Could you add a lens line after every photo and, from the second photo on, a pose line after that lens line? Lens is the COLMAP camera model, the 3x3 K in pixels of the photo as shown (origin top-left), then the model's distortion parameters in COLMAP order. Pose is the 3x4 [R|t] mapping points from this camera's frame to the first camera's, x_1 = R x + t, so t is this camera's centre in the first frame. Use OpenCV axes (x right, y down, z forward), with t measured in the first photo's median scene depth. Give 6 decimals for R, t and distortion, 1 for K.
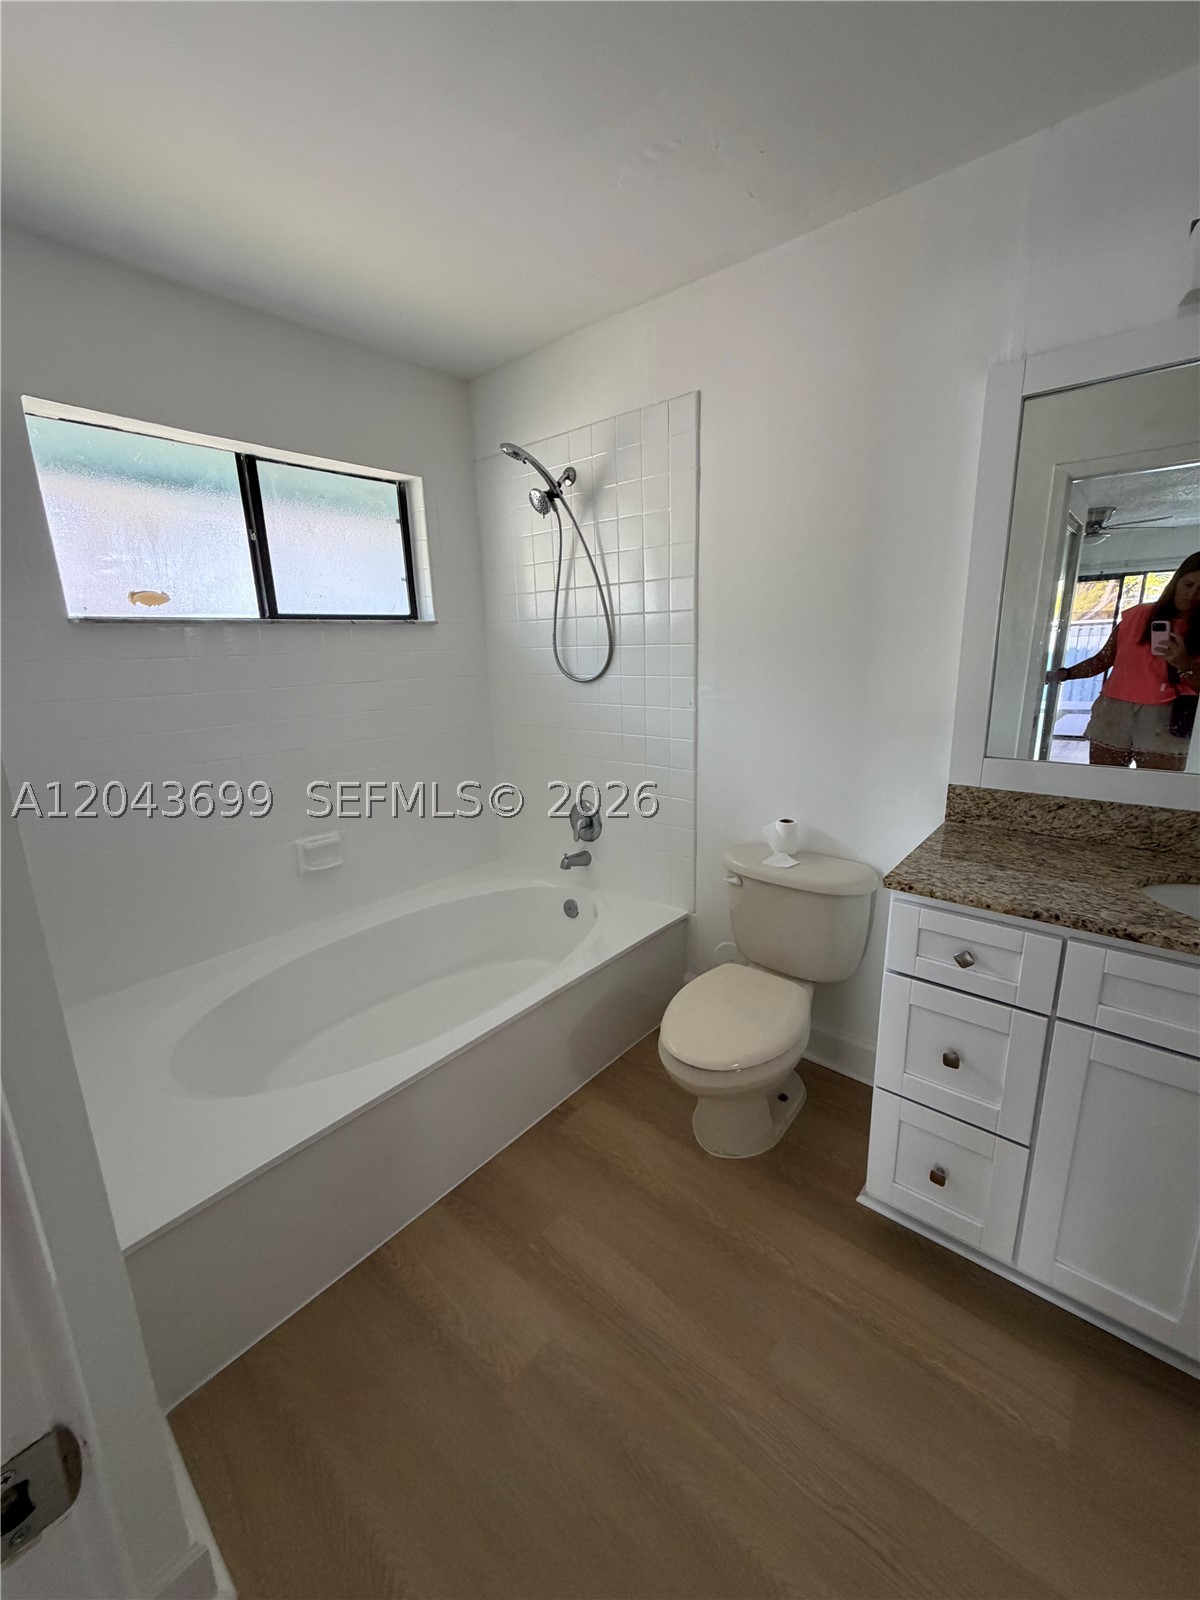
lens RADIAL K [[642.2, 0, 599.7], [0, 642.2, 798.0], [0, 0, 1]] dist [0.001131, 0.000086]
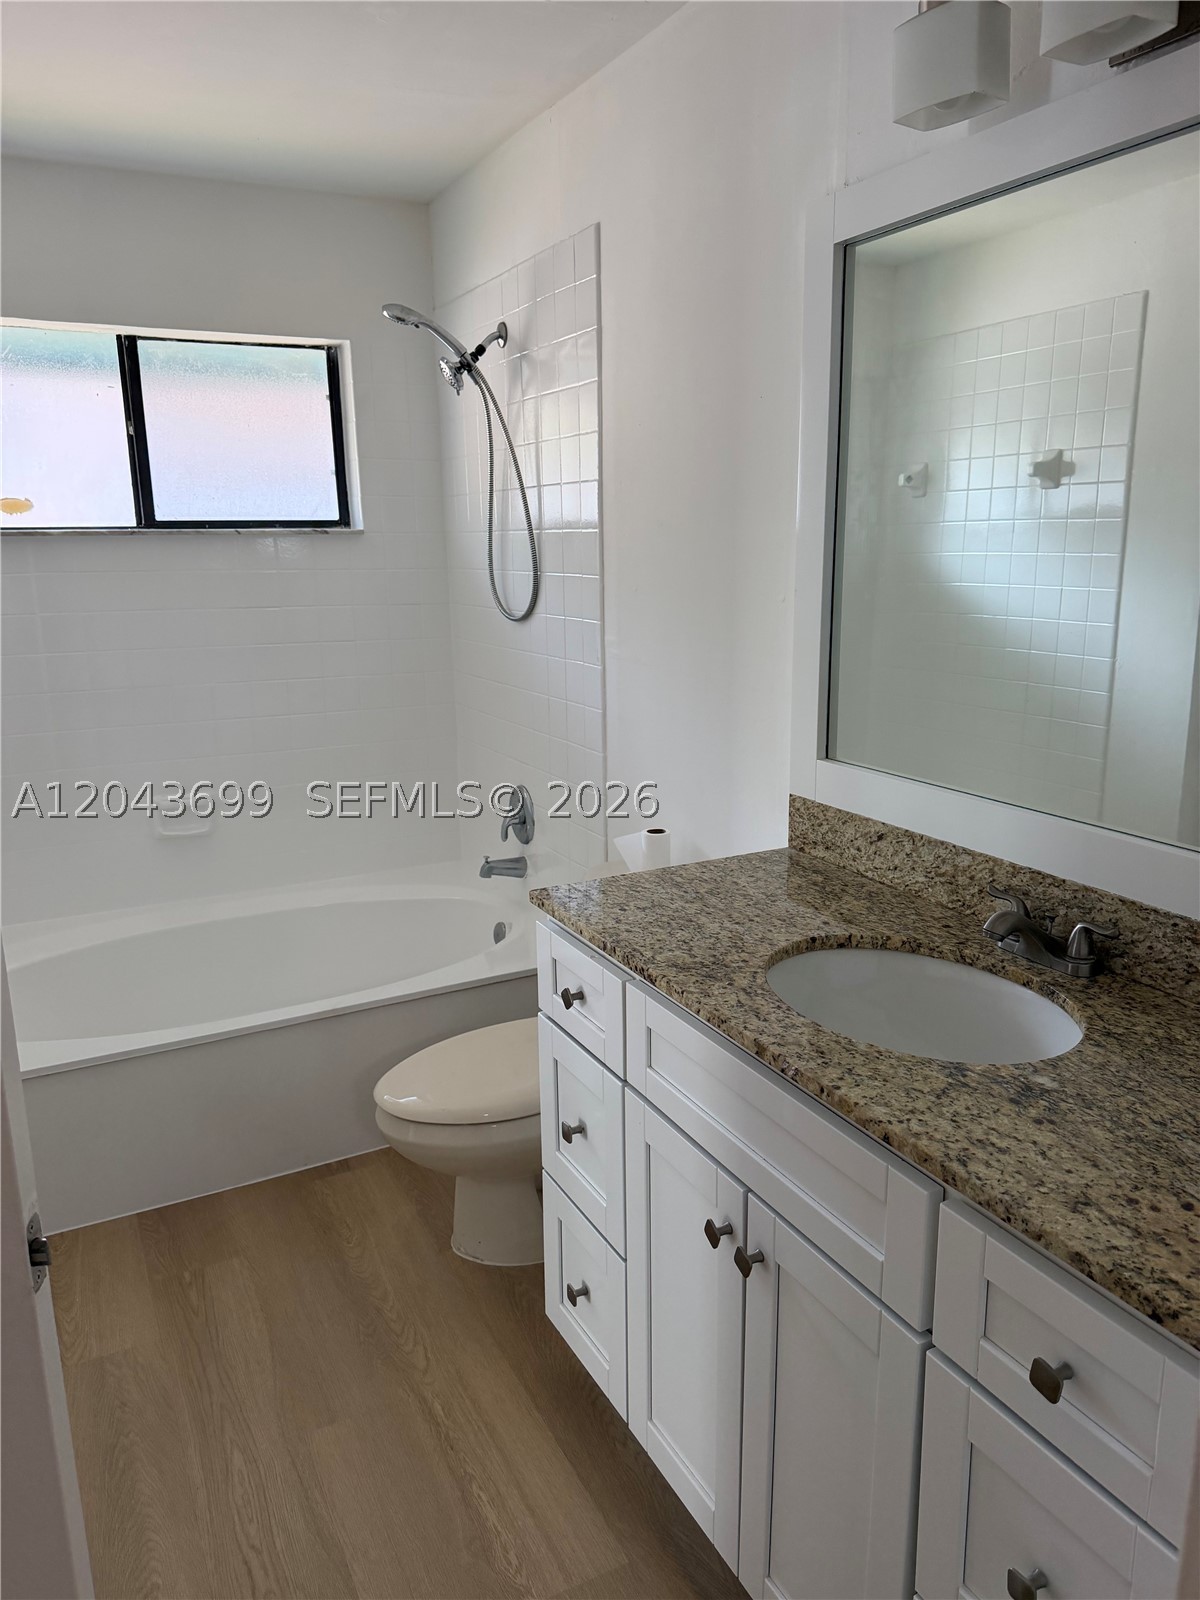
lens RADIAL K [[1121.5, 0, 585.0], [0, 1121.5, 806.9], [0, 0, 1]] dist [0.042074, -0.050795]
pose [[0.926717, 0.103644, -0.361182, 0.806515], [-0.102789, 0.994468, 0.021636, -0.011083], [0.361427, 0.017075, 0.932244, -0.212049]]
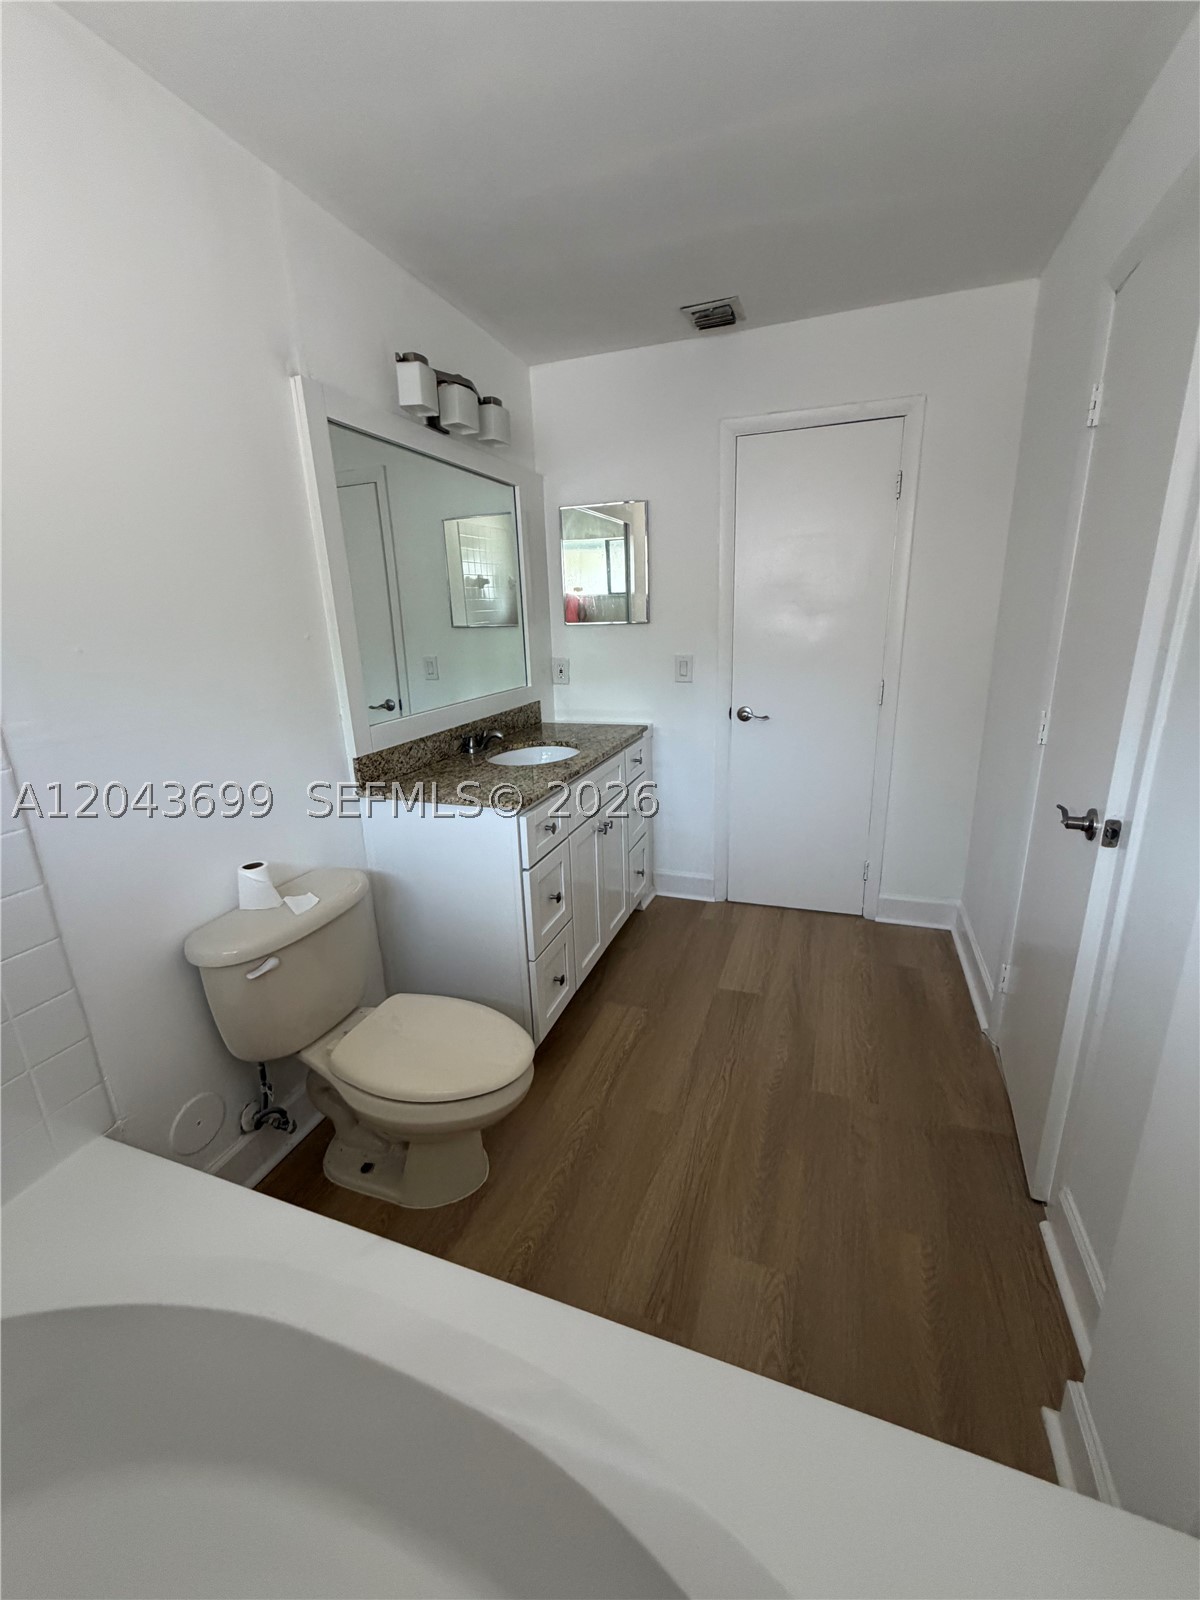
lens RADIAL K [[642.2, 0, 605.4], [0, 642.2, 794.0], [0, 0, 1]] dist [0.001131, 0.000086]
pose [[-0.358731, -0.220109, 0.907119, -0.650261], [0.257955, 0.910580, 0.322960, -0.219696], [-0.897091, 0.349851, -0.269875, 0.971923]]
